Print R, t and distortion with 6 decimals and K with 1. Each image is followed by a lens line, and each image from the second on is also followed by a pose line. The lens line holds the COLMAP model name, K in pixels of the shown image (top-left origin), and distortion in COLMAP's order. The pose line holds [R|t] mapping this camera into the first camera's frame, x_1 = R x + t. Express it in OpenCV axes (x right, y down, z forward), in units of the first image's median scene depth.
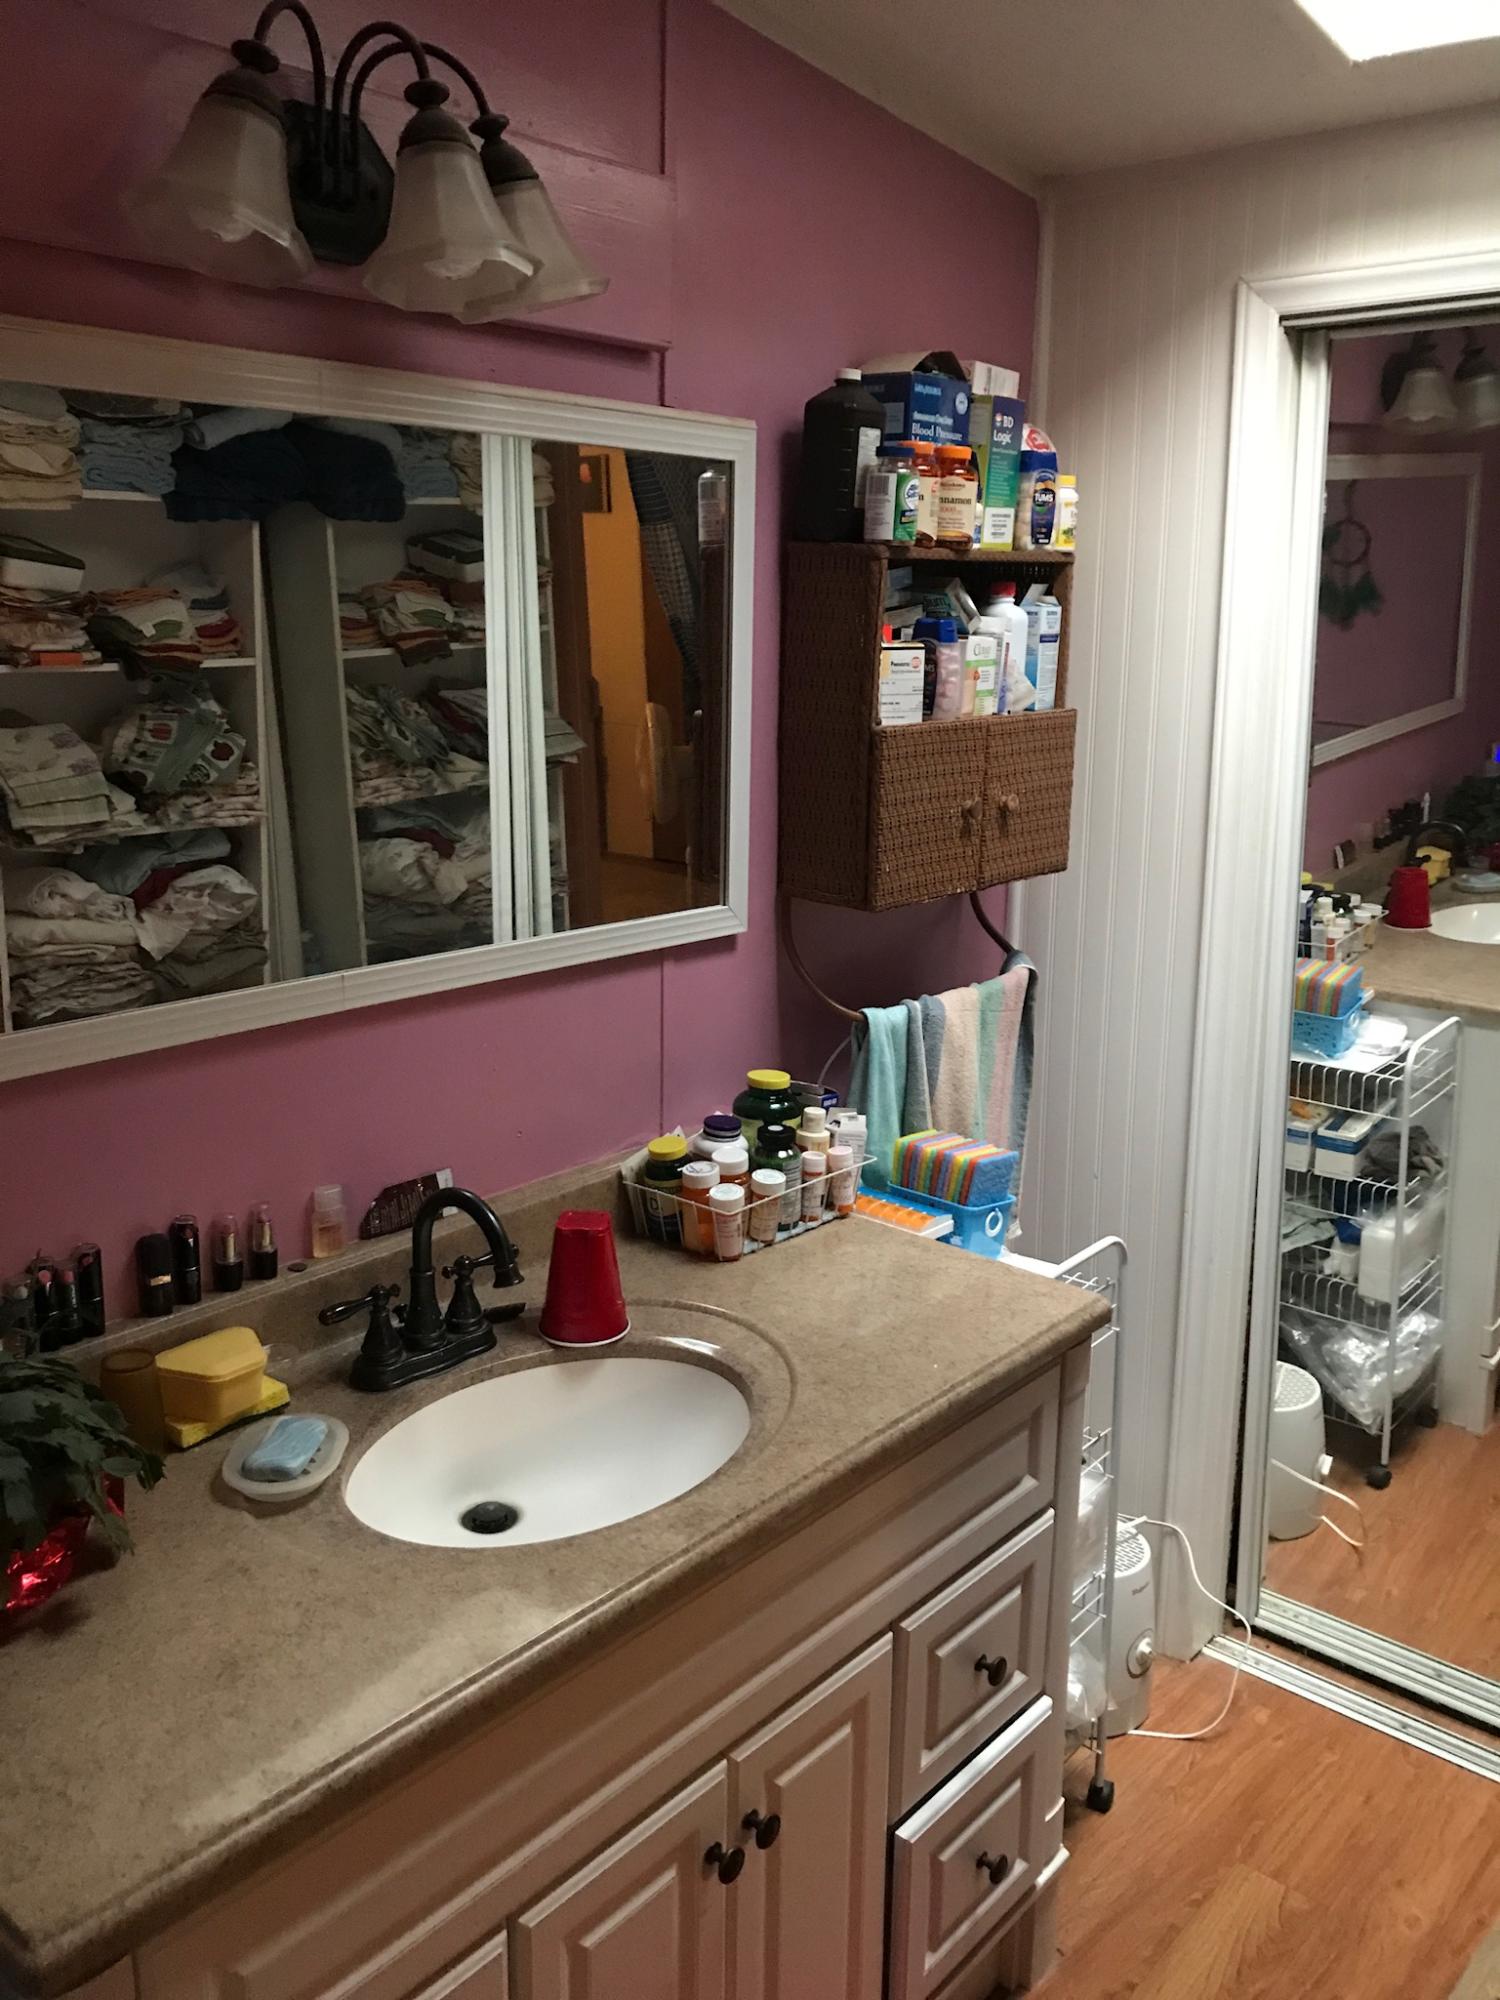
lens RADIAL K [[1632.9, 0, 750.0], [0, 1632.9, 1000.0], [0, 0, 1]] dist [0.004983, 0.003551]
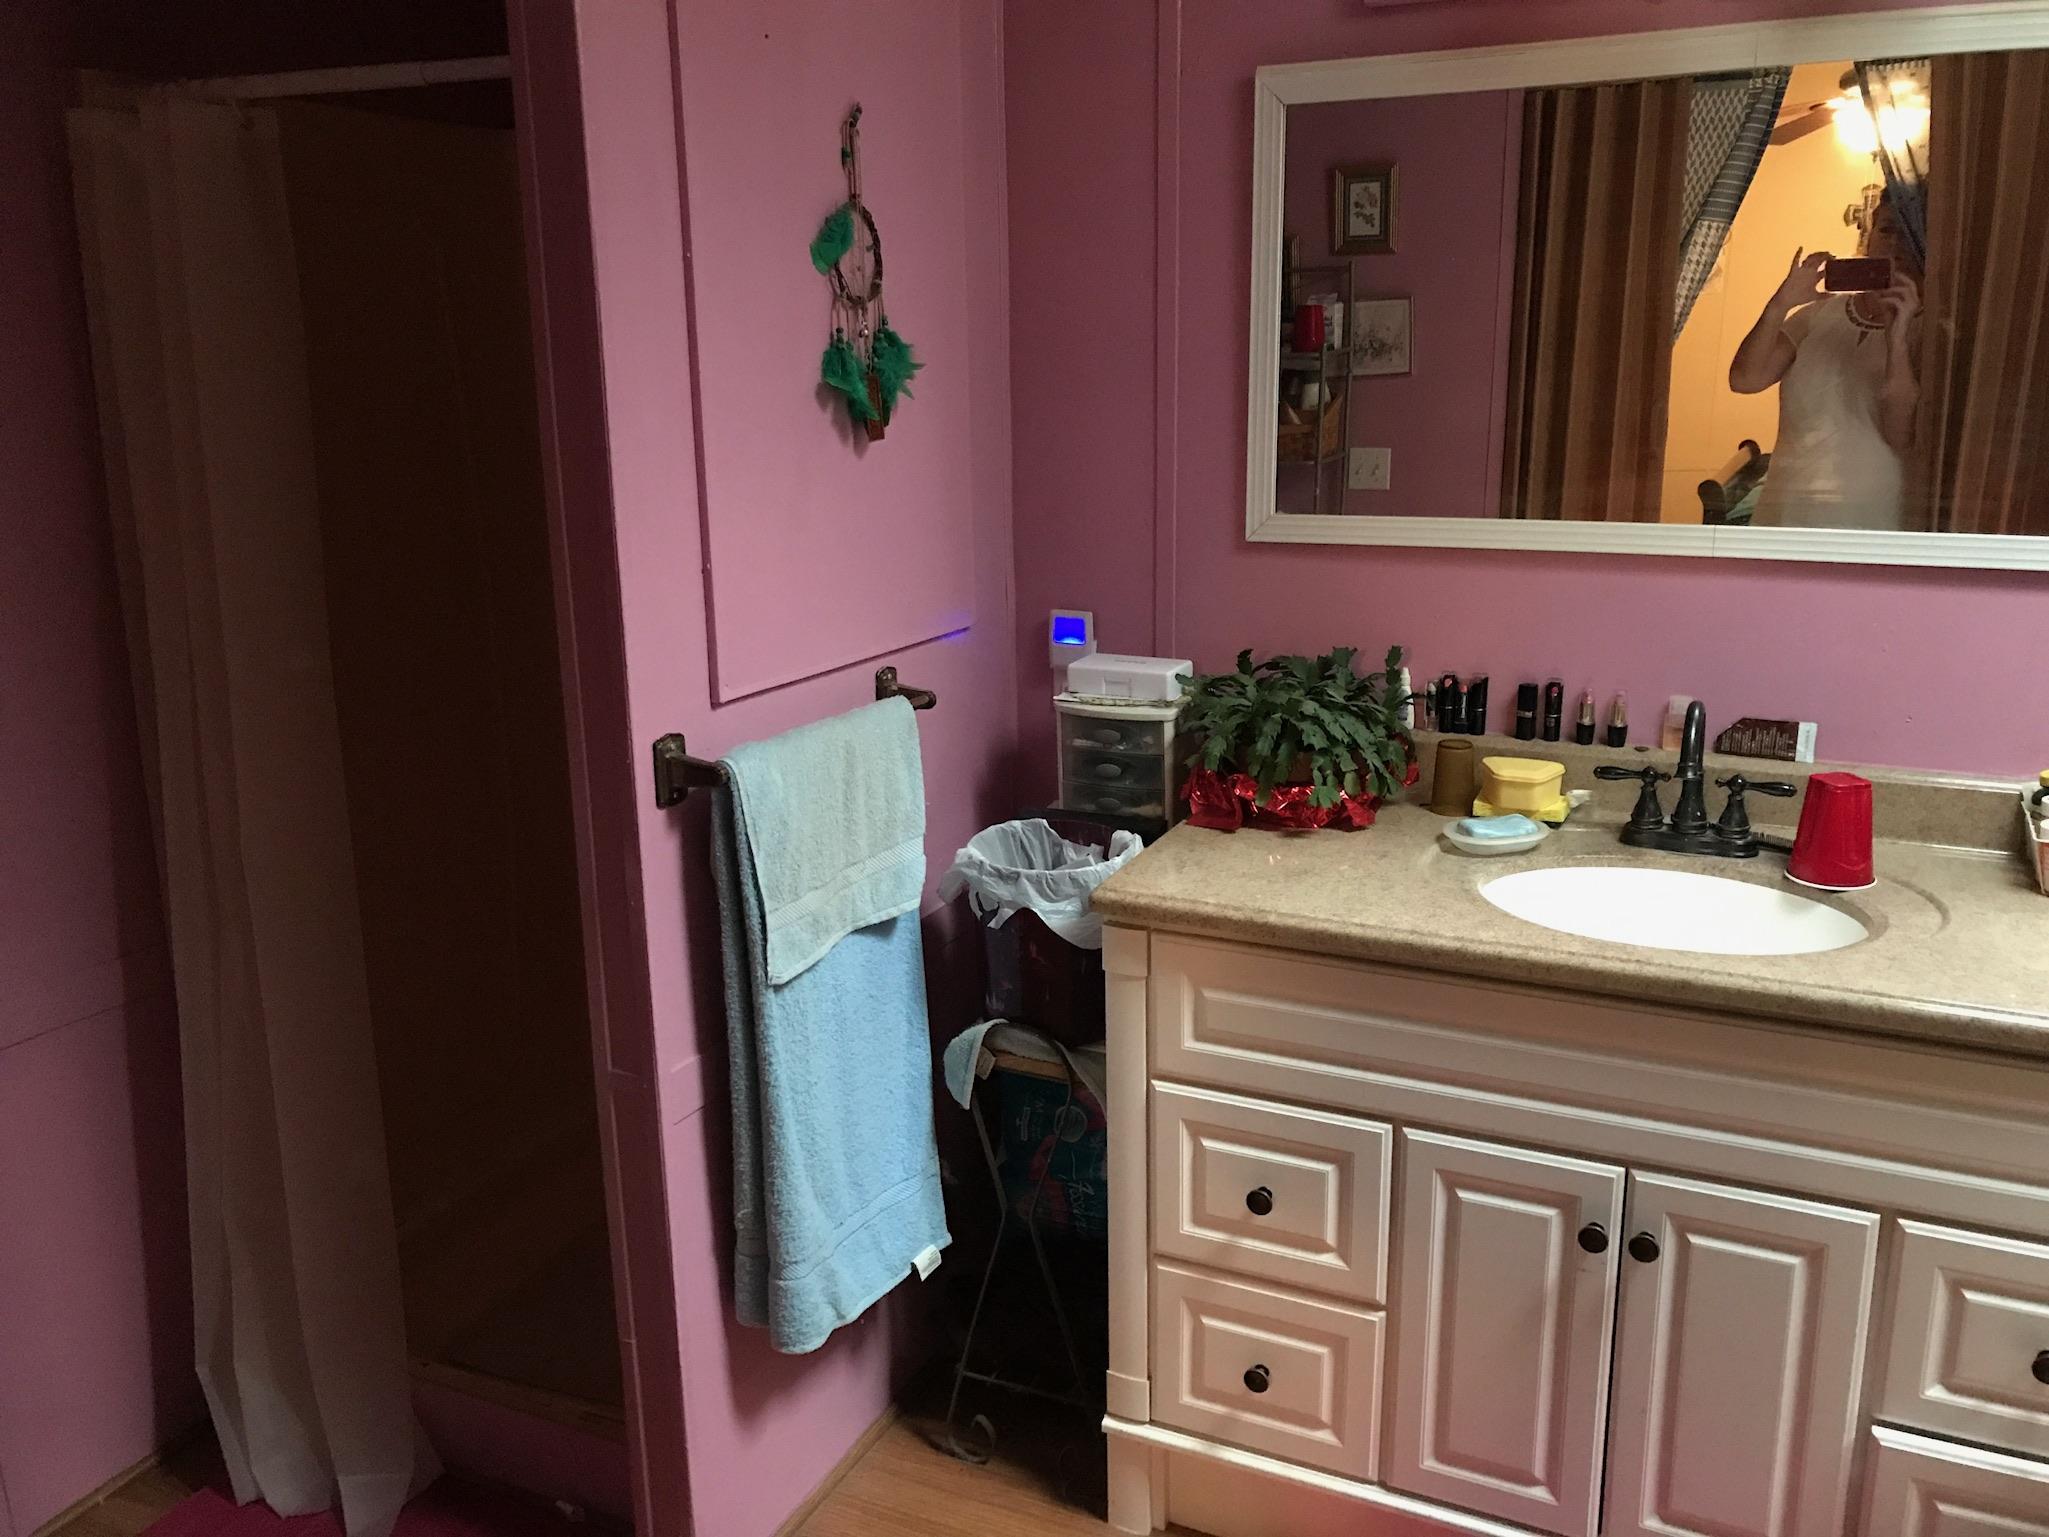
lens RADIAL K [[1672.9, 0, 1024.5], [0, 1672.9, 768.5], [0, 0, 1]] dist [0.004983, 0.003551]
pose [[0.267996, 0.240950, -0.932803, 0.878571], [-0.198169, 0.961303, 0.191377, 0.021099], [0.942819, 0.133564, 0.305374, 0.133282]]
